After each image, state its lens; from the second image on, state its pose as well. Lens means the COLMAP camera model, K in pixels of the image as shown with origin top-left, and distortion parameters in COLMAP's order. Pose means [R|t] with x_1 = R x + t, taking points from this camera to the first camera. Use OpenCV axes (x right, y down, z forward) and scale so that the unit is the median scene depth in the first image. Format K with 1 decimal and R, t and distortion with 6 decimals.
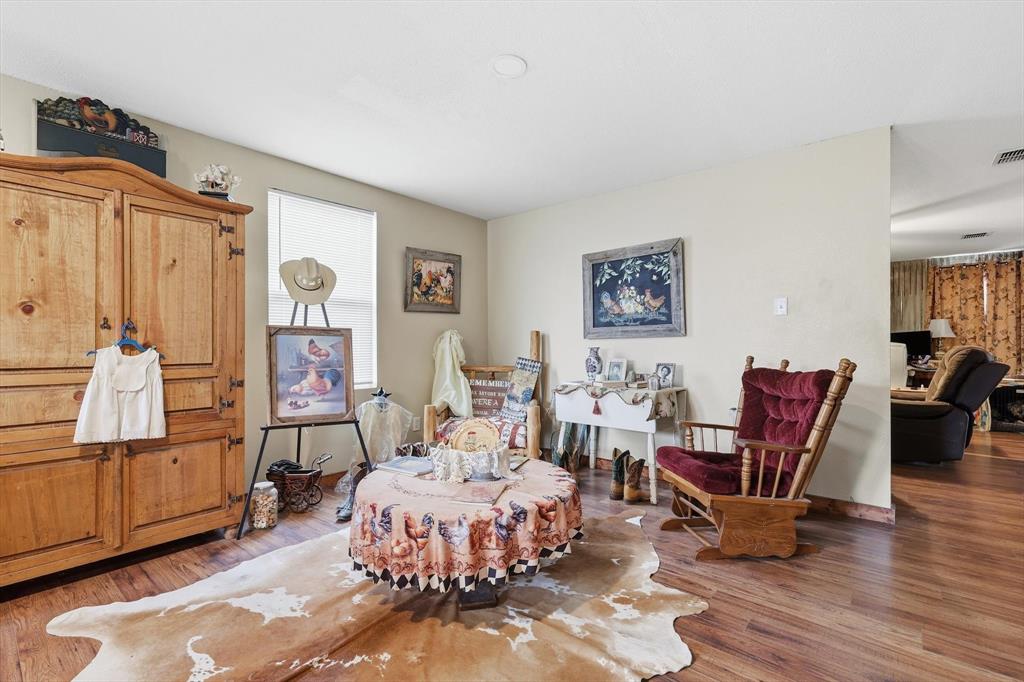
lens RADIAL K [[460.1, 0, 514.8], [0, 460.1, 340.2], [0, 0, 1]] dist [-0.002091, -0.000878]
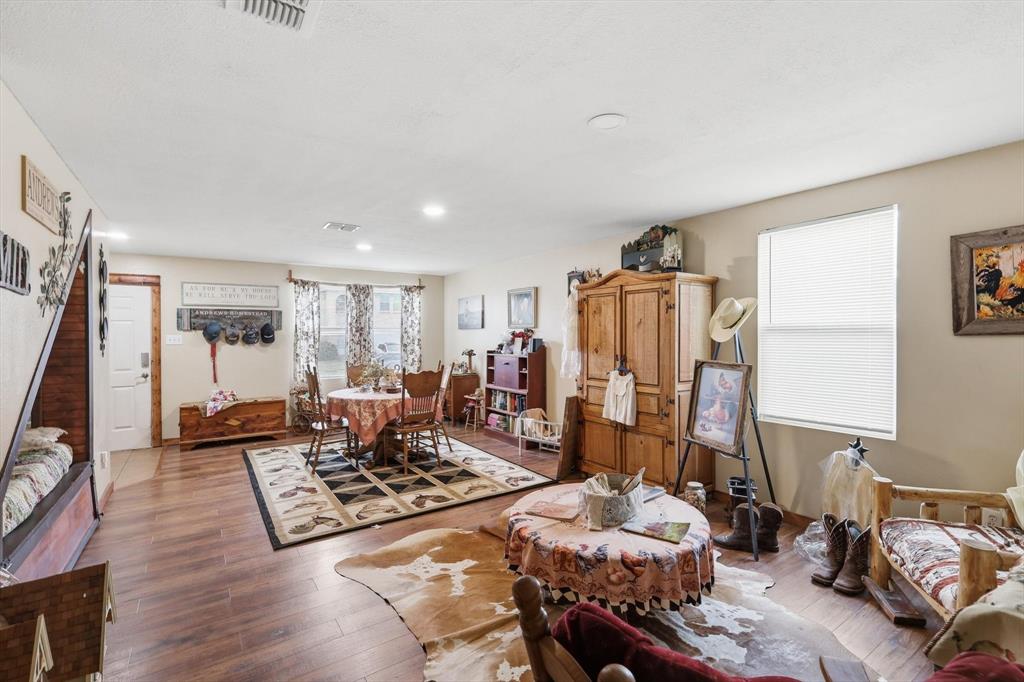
lens RADIAL K [[457.6, 0, 526.5], [0, 457.6, 339.3], [0, 0, 1]] dist [0.001601, 0.001986]
pose [[-0.239996, 0.010155, -0.970721, 0.792063], [0.011330, 0.999906, 0.007659, -0.102389], [0.970708, -0.009160, -0.240089, 0.844543]]
